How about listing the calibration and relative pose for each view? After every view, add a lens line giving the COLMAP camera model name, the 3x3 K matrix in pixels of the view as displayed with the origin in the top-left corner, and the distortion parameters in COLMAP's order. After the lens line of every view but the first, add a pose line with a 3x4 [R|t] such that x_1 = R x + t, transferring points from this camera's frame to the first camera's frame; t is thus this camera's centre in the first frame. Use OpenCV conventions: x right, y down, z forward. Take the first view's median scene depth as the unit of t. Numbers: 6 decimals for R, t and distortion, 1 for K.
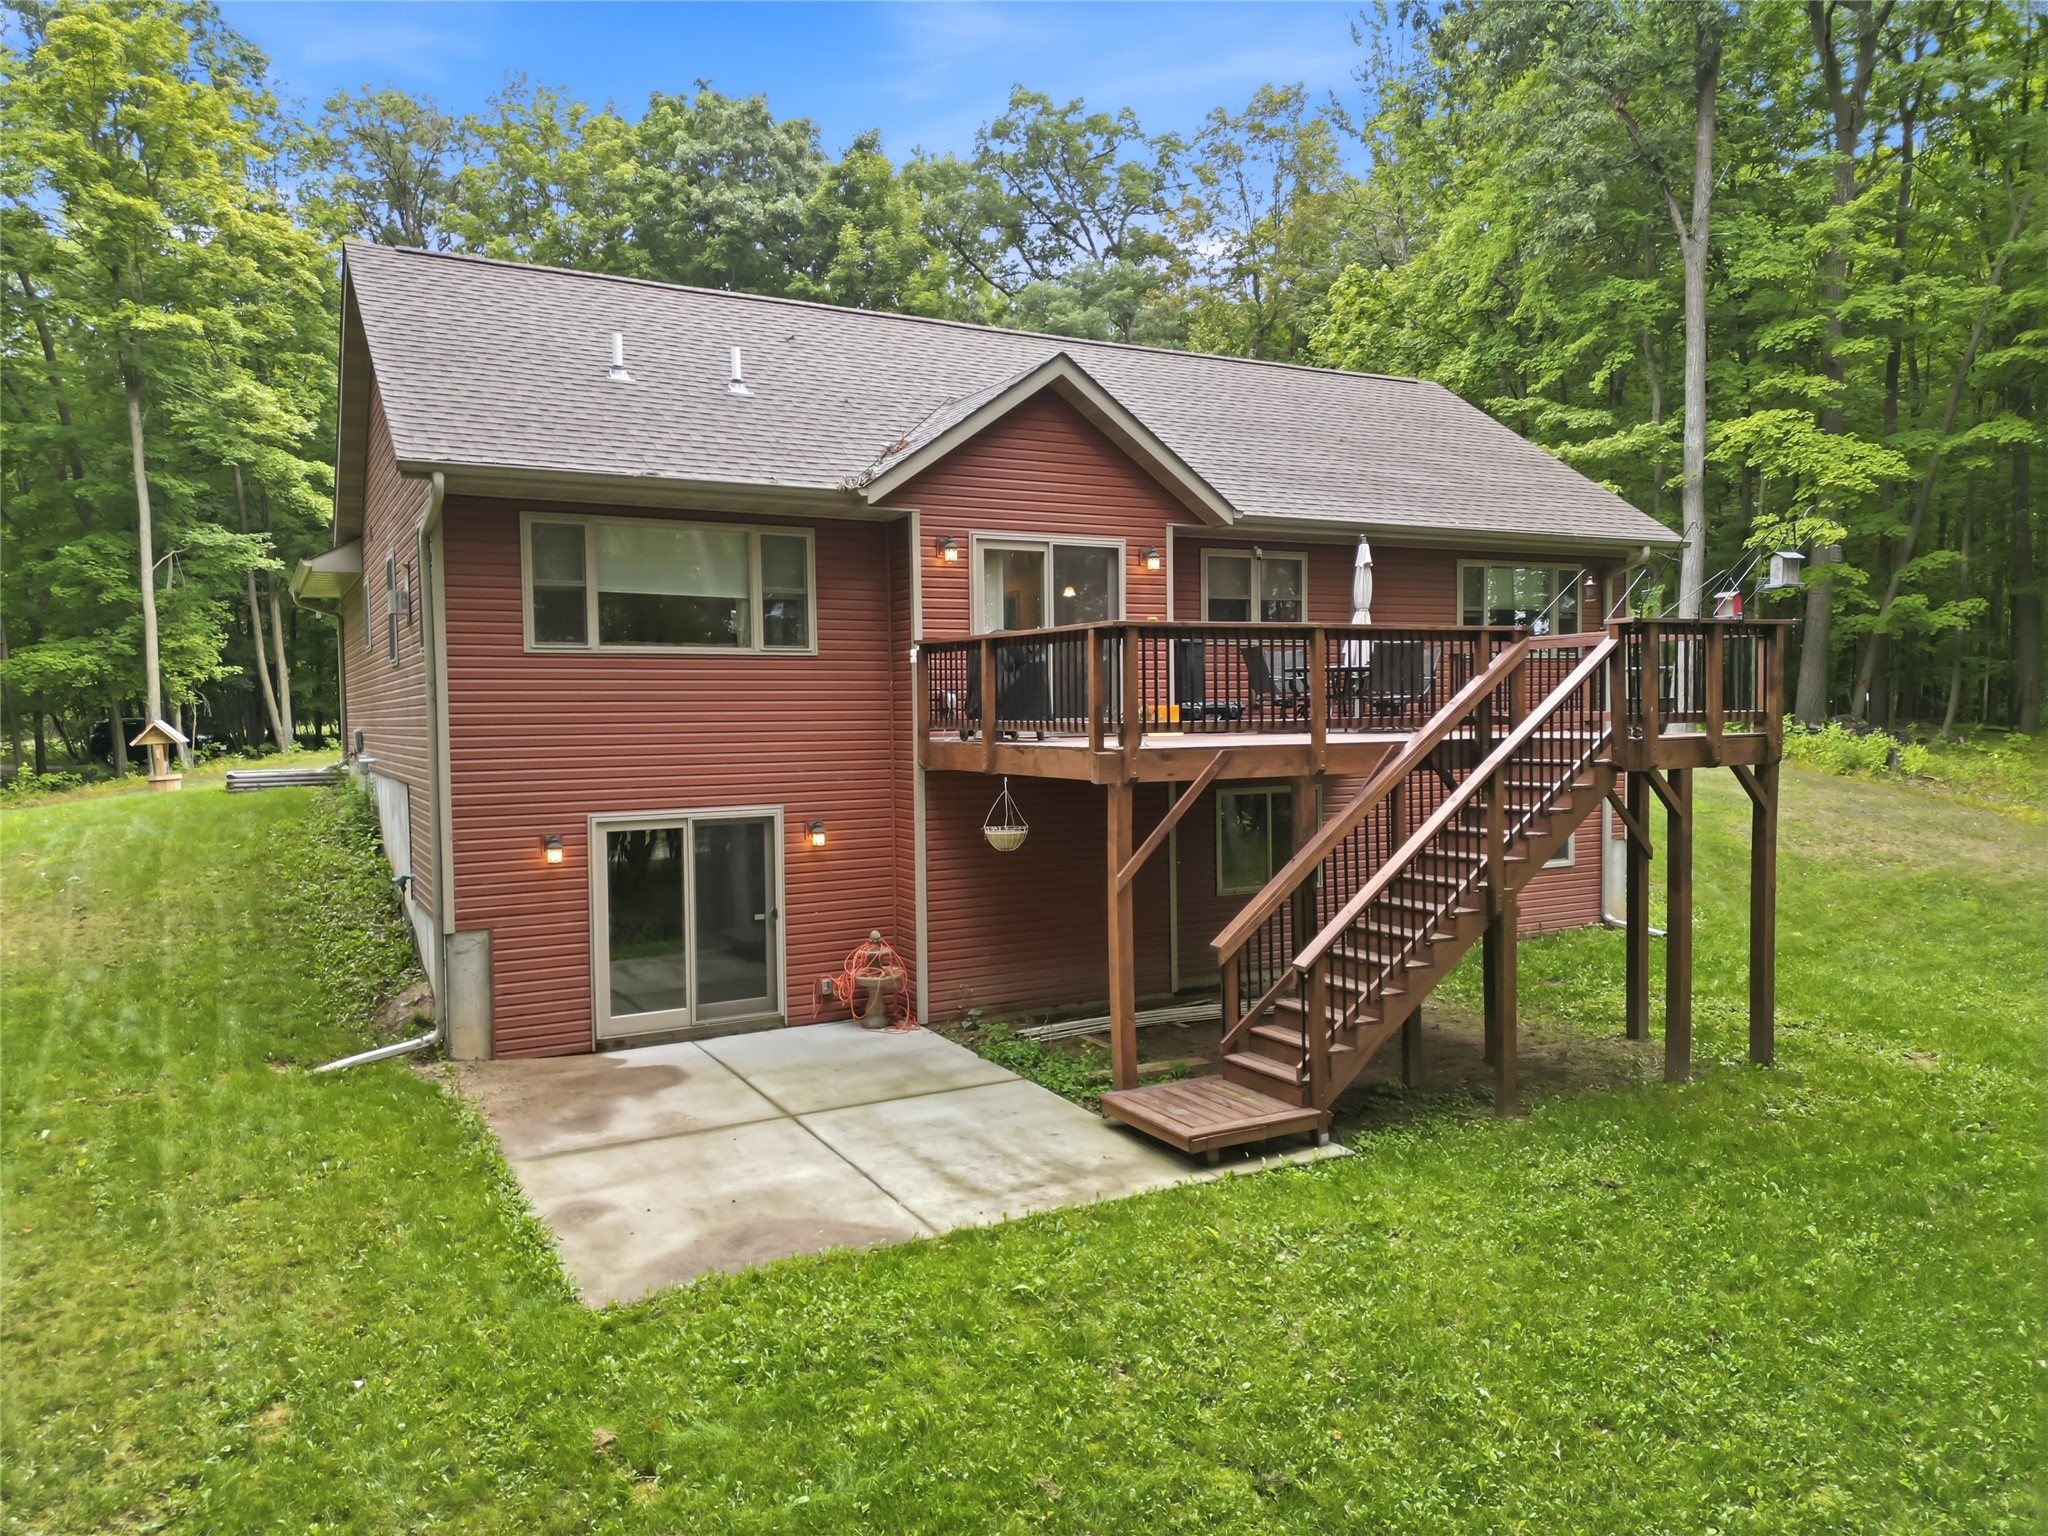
lens RADIAL K [[1410.7, 0, 1024.0], [0, 1410.7, 768.0], [0, 0, 1]] dist [0.058380, -0.044150]
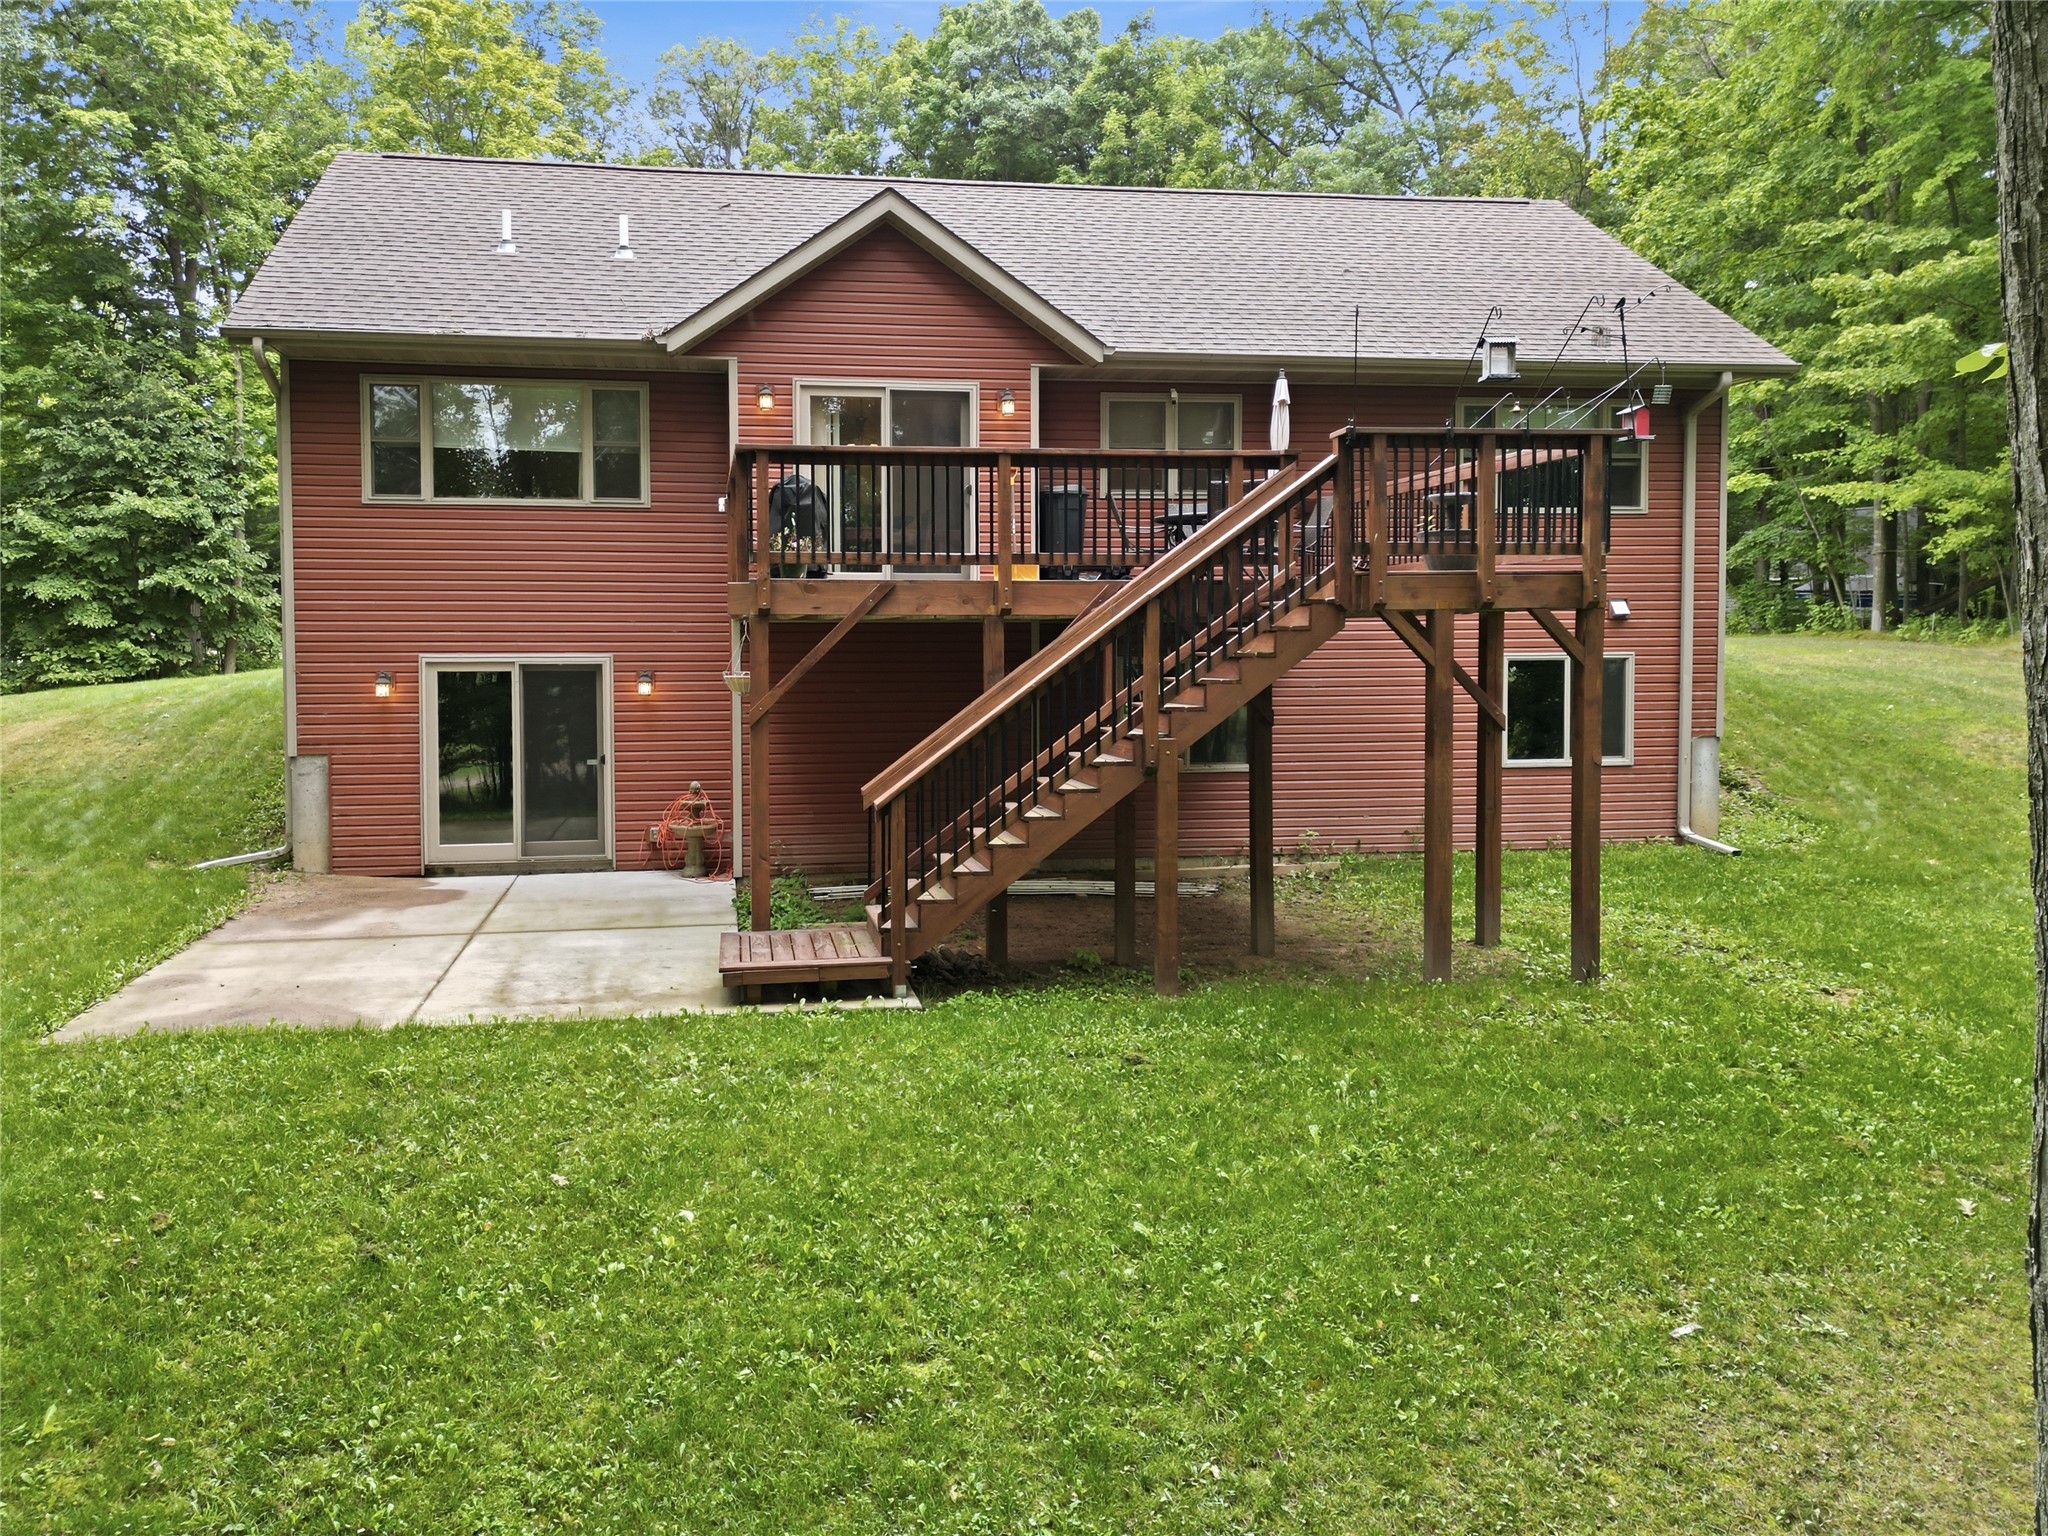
lens RADIAL K [[1465.1, 0, 1023.2], [0, 1465.1, 707.8], [0, 0, 1]] dist [0.055573, -0.050615]
pose [[0.937074, 0.025864, -0.348172, 0.476095], [-0.025116, 0.999662, 0.006662, 0.050249], [0.348227, 0.002502, 0.937407, 0.102358]]
